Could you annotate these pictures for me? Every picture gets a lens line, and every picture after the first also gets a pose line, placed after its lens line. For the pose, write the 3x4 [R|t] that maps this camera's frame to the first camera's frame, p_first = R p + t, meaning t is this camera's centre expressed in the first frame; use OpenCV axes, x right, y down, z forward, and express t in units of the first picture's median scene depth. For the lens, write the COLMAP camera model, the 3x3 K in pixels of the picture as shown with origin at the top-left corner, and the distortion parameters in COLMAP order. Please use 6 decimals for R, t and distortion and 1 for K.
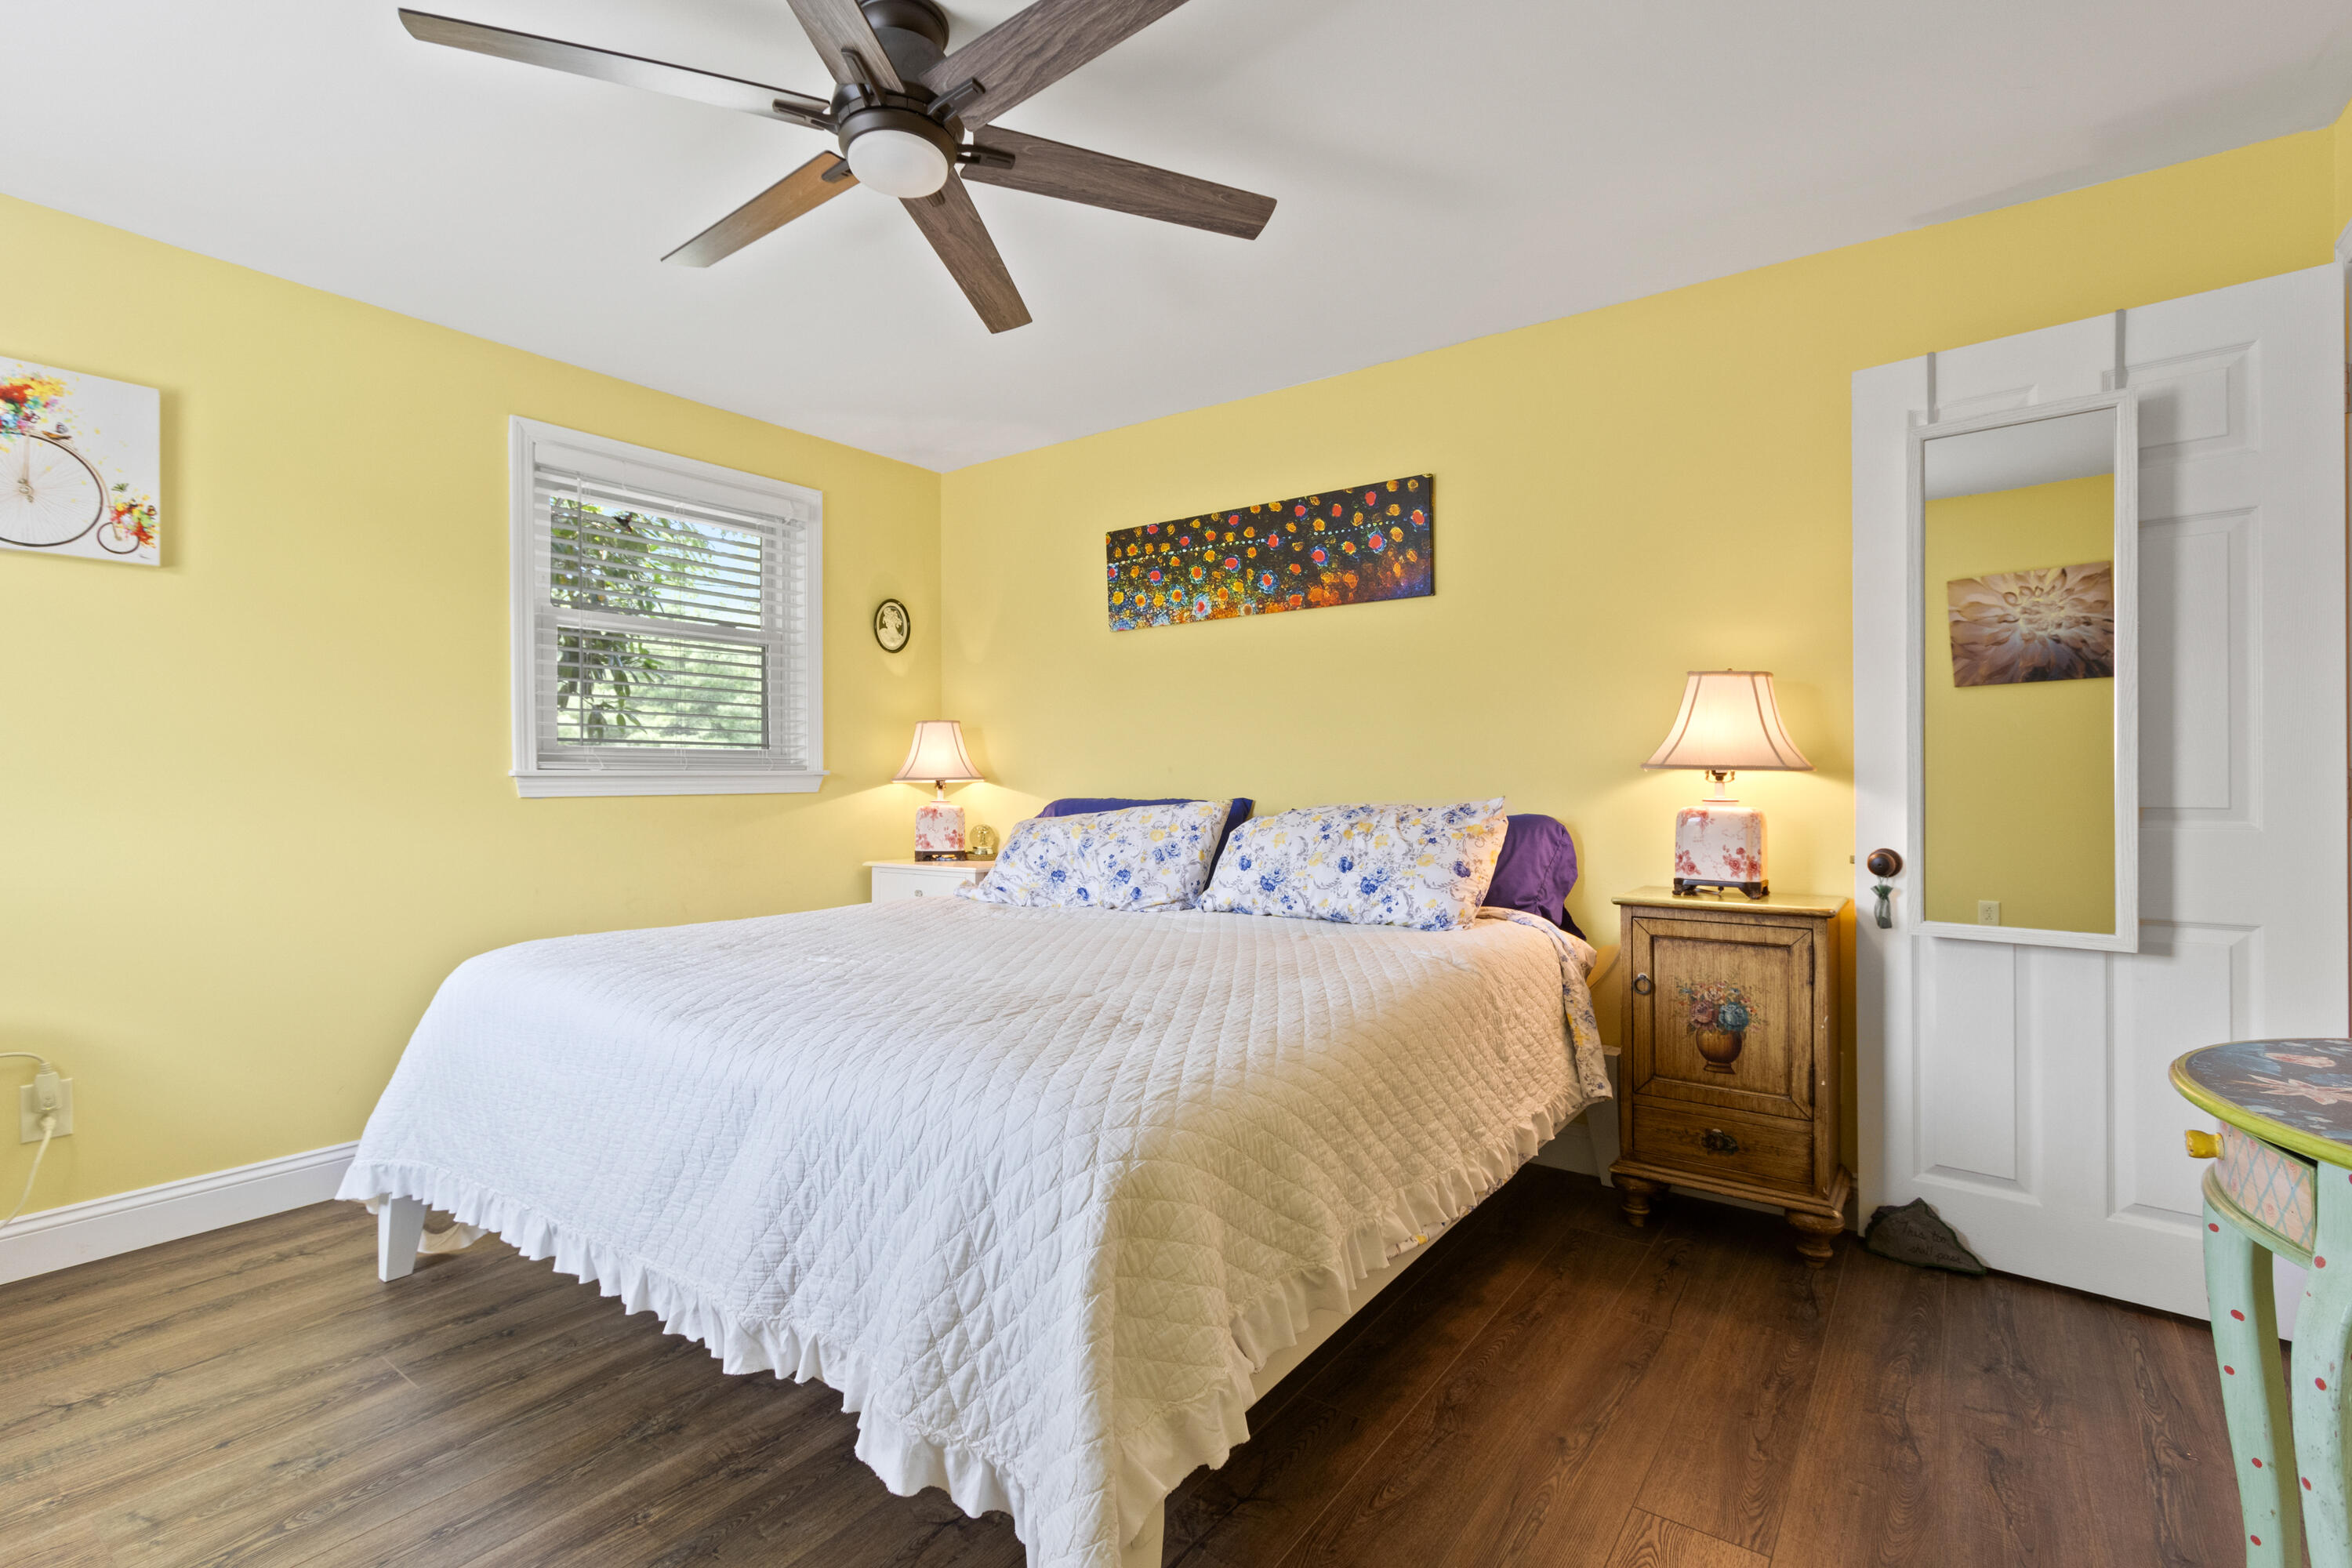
lens RADIAL K [[1086.3, 0, 1161.8], [0, 1086.3, 773.9], [0, 0, 1]] dist [0.000600, -0.000438]
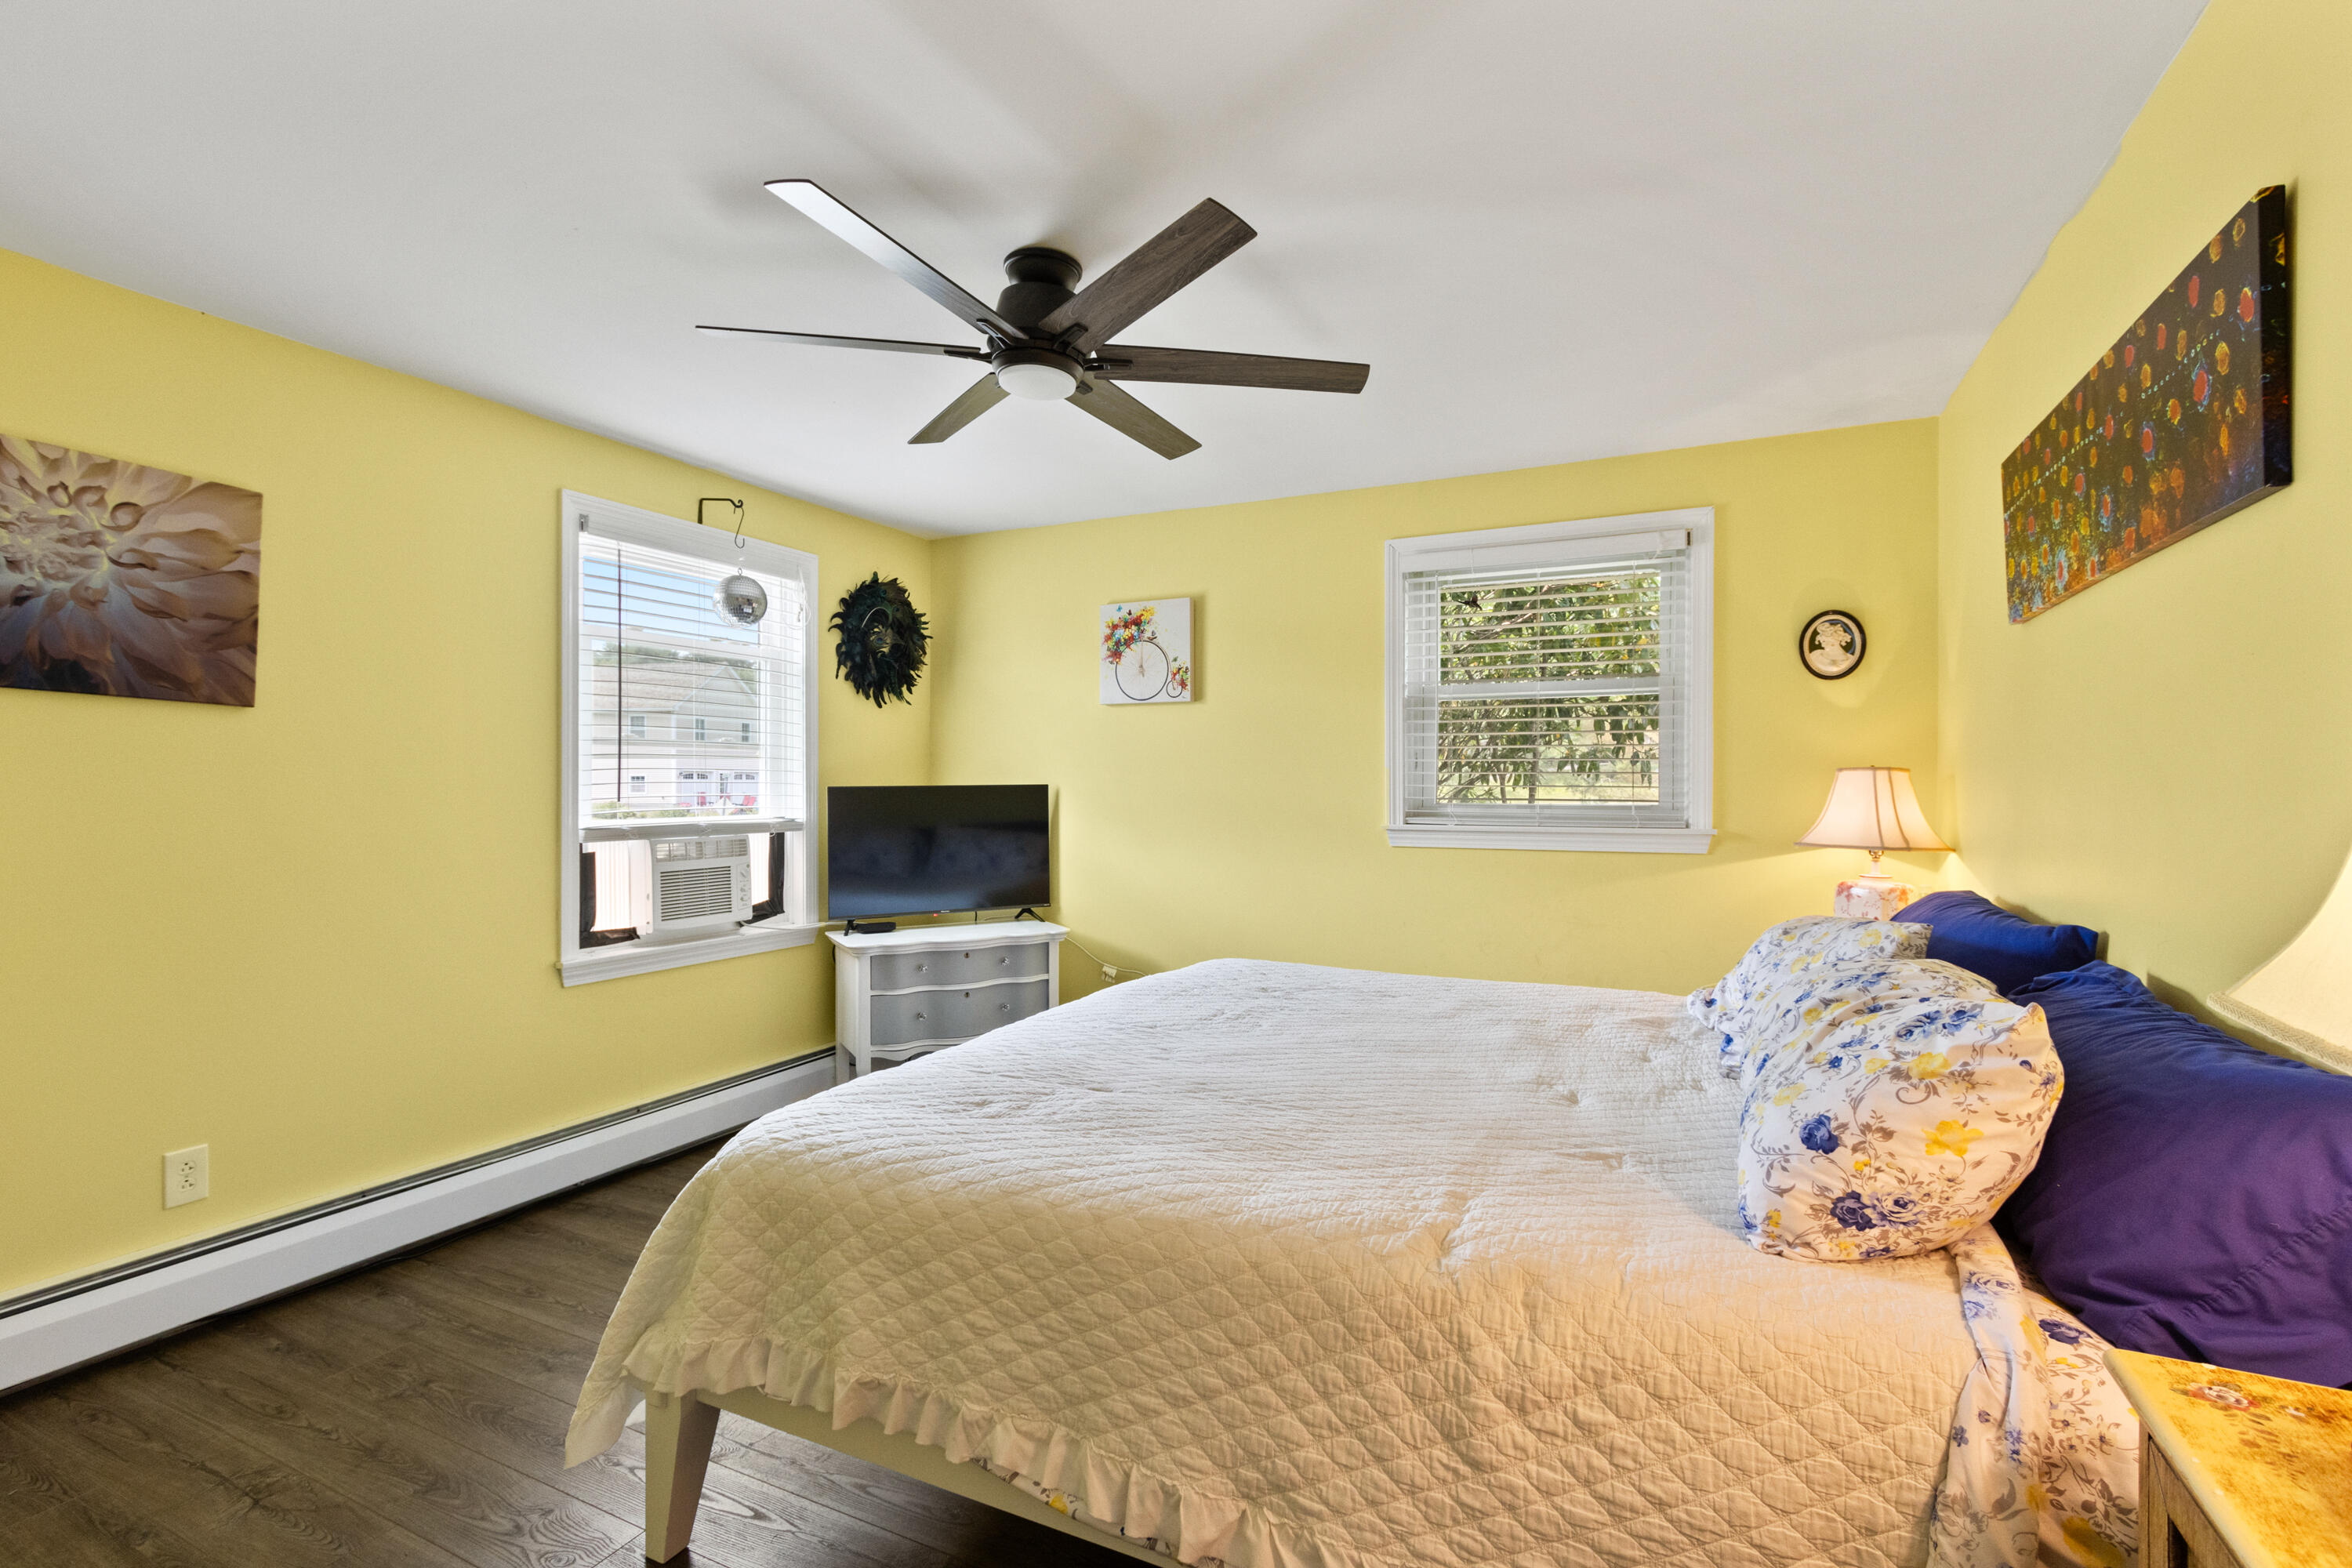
lens RADIAL K [[1086.3, 0, 1161.8], [0, 1086.3, 773.9], [0, 0, 1]] dist [0.000600, -0.000438]
pose [[0.168334, -0.002843, -0.985726, 0.538033], [0.003912, 0.999990, -0.002216, -0.054330], [0.985722, -0.003483, 0.168343, 0.487954]]
